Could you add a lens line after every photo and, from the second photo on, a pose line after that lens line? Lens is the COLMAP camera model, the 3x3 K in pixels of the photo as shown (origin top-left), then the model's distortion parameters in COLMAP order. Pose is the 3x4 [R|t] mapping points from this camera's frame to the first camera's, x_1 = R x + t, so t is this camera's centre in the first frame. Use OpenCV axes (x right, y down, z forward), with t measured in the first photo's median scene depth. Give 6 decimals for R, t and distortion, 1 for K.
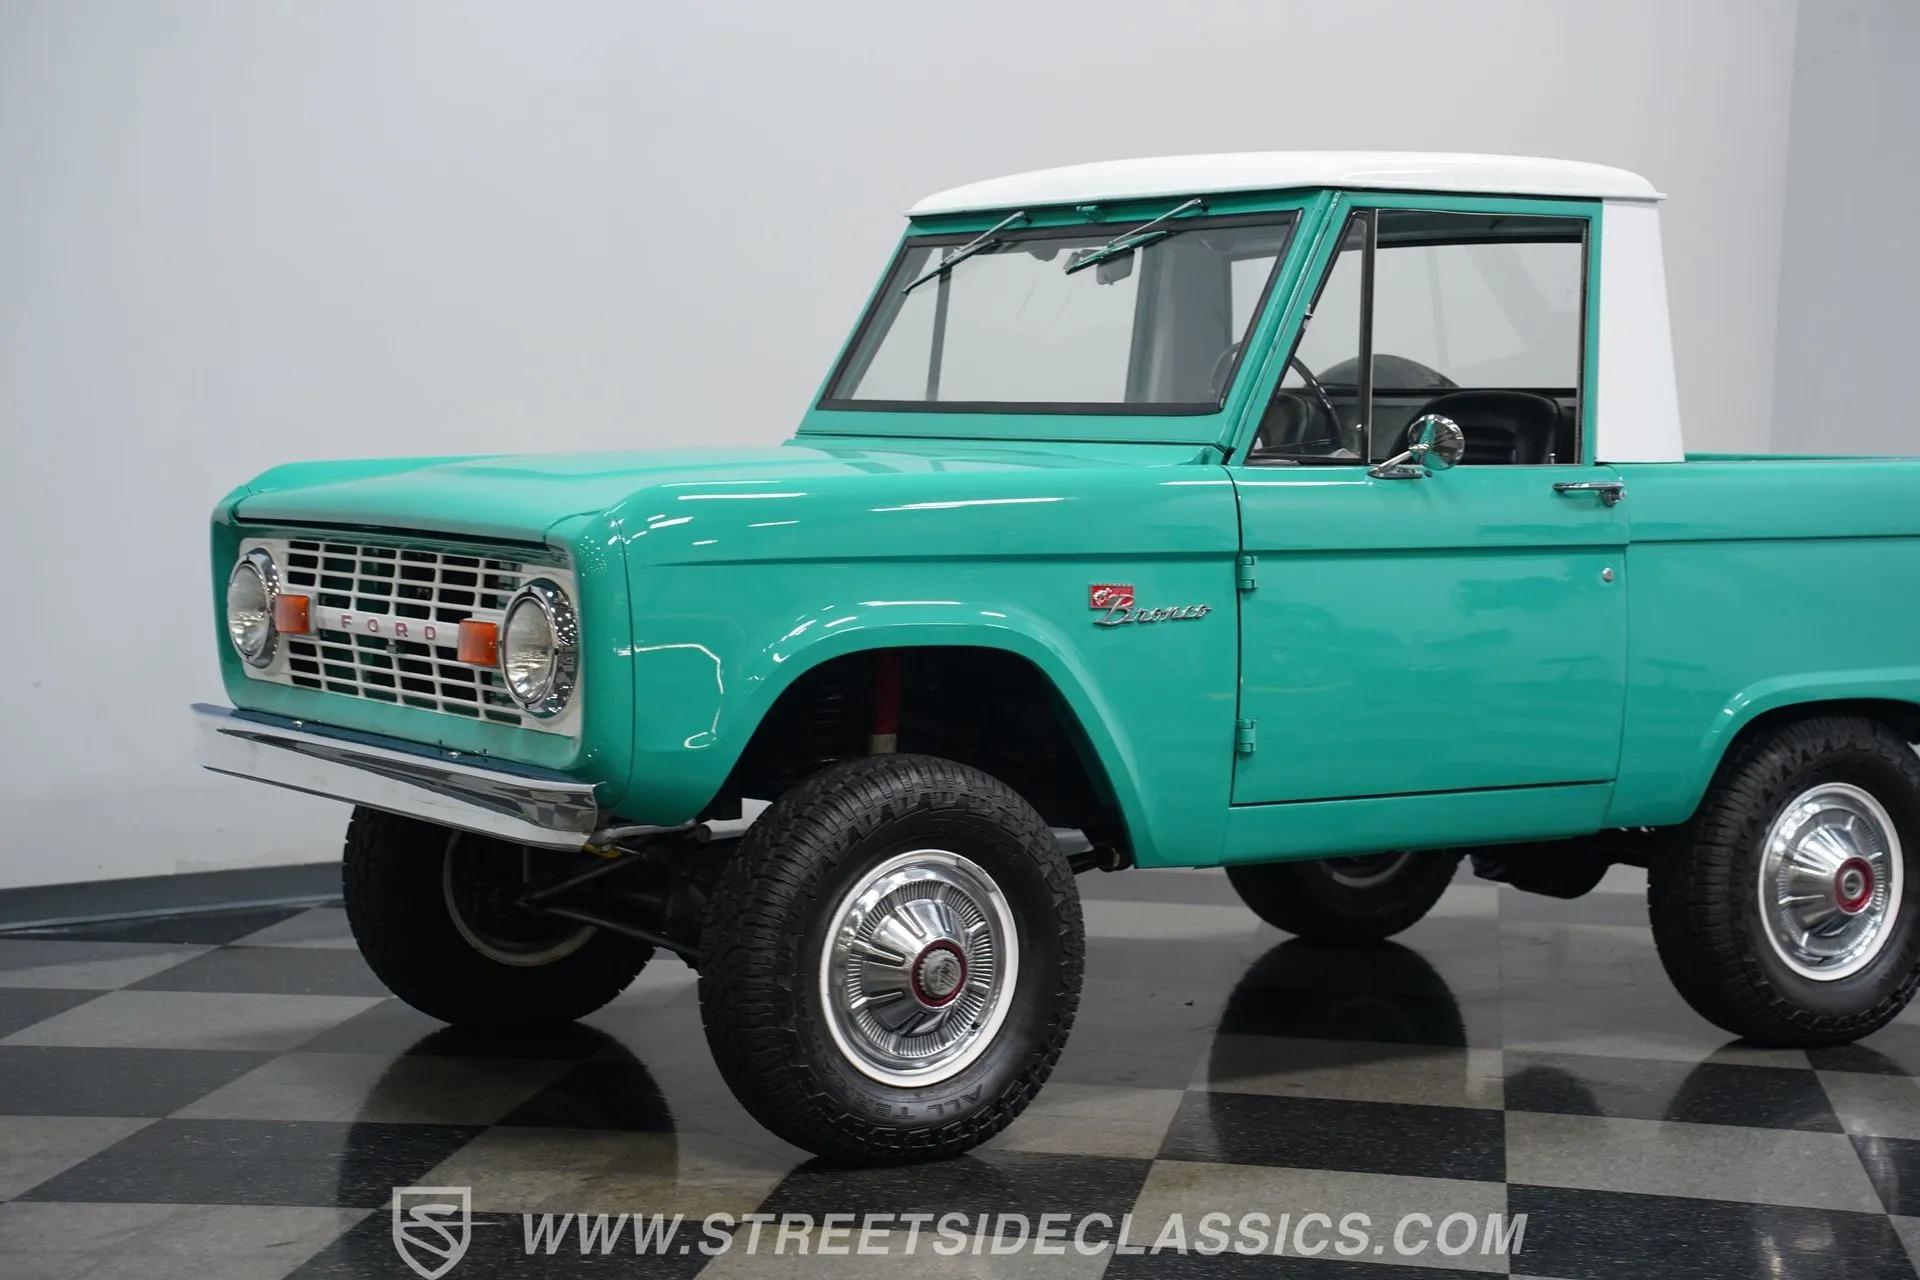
lens RADIAL K [[3318.1, 0, 960.0], [0, 3318.1, 640.0], [0, 0, 1]] dist [0.367195, 0.286258]
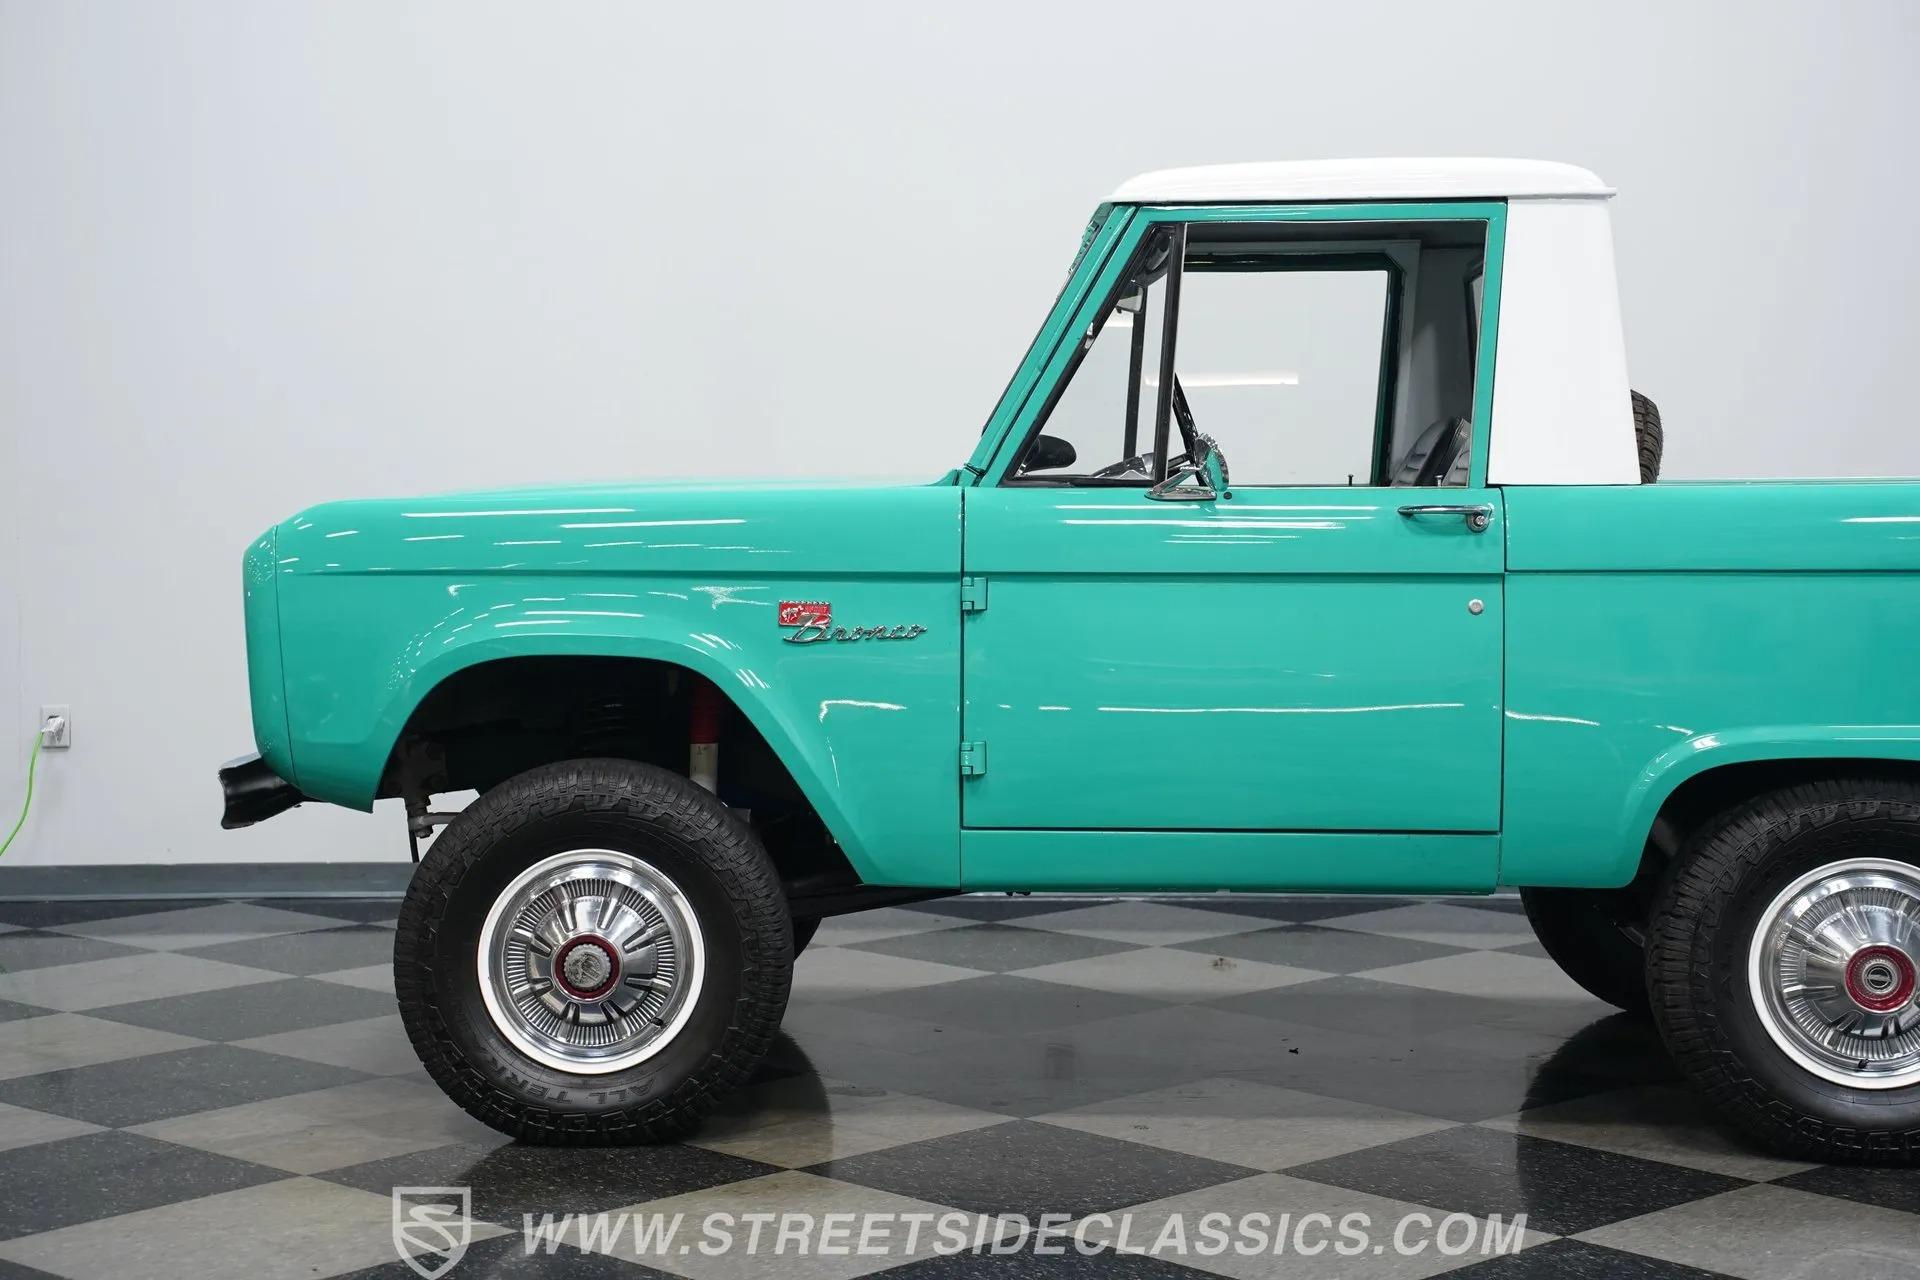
lens RADIAL K [[2459.6, 0, 965.3], [0, 2459.6, 592.9], [0, 0, 1]] dist [0.175801, 0.073081]
pose [[0.809246, 0.019076, -0.587160, 0.495546], [-0.030126, 0.999505, -0.009048, -0.013434], [0.586697, 0.025011, 0.809420, 0.389941]]
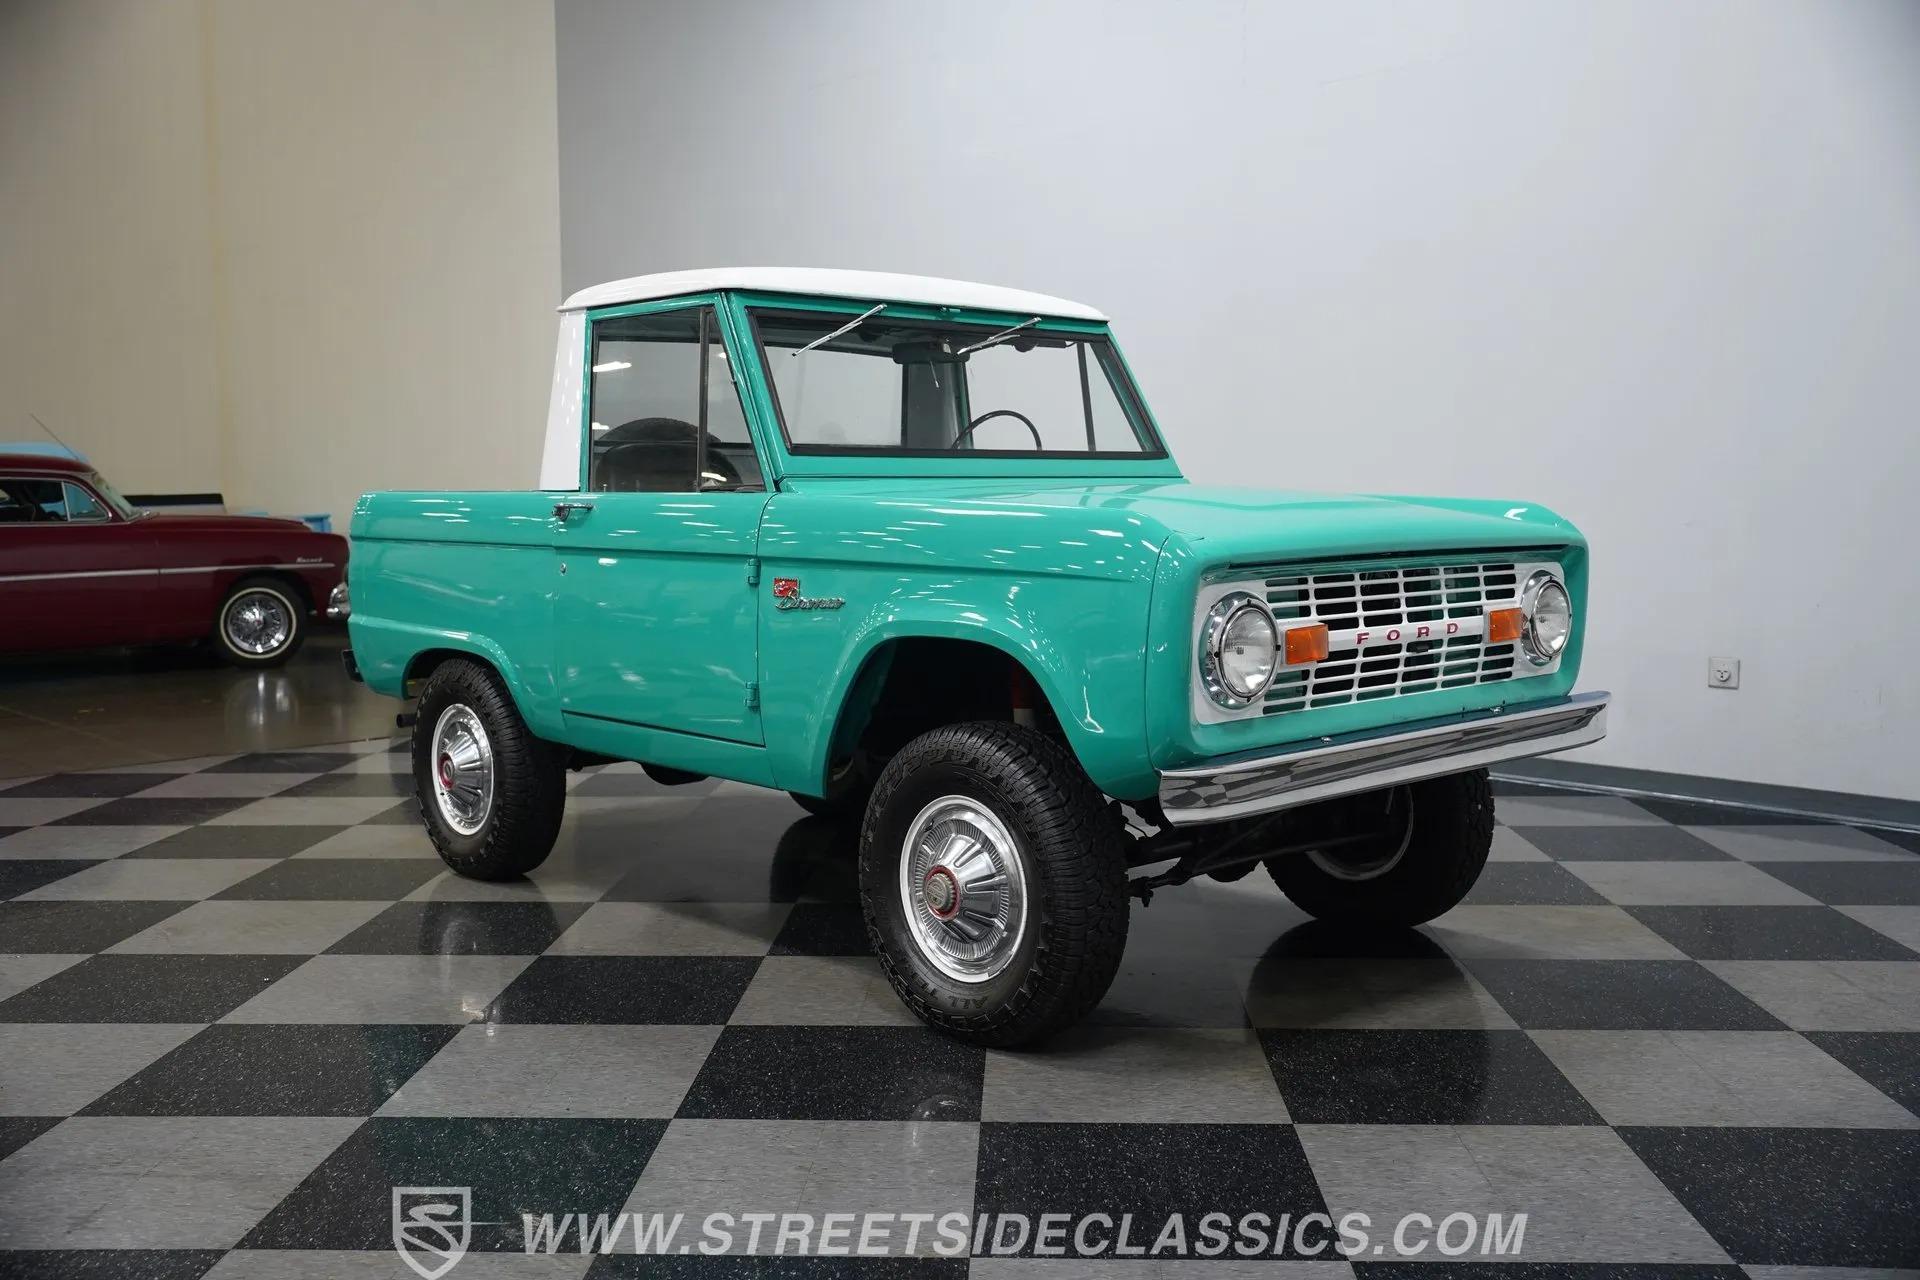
lens RADIAL K [[1757.6, 0, 960.0], [0, 1757.6, 640.0], [0, 0, 1]] dist [0.000199, 0.002457]
pose [[-0.142388, -0.096963, 0.985050, -0.743992], [0.073780, 0.991382, 0.108251, -0.079079], [-0.987057, 0.088090, -0.134007, 1.190455]]
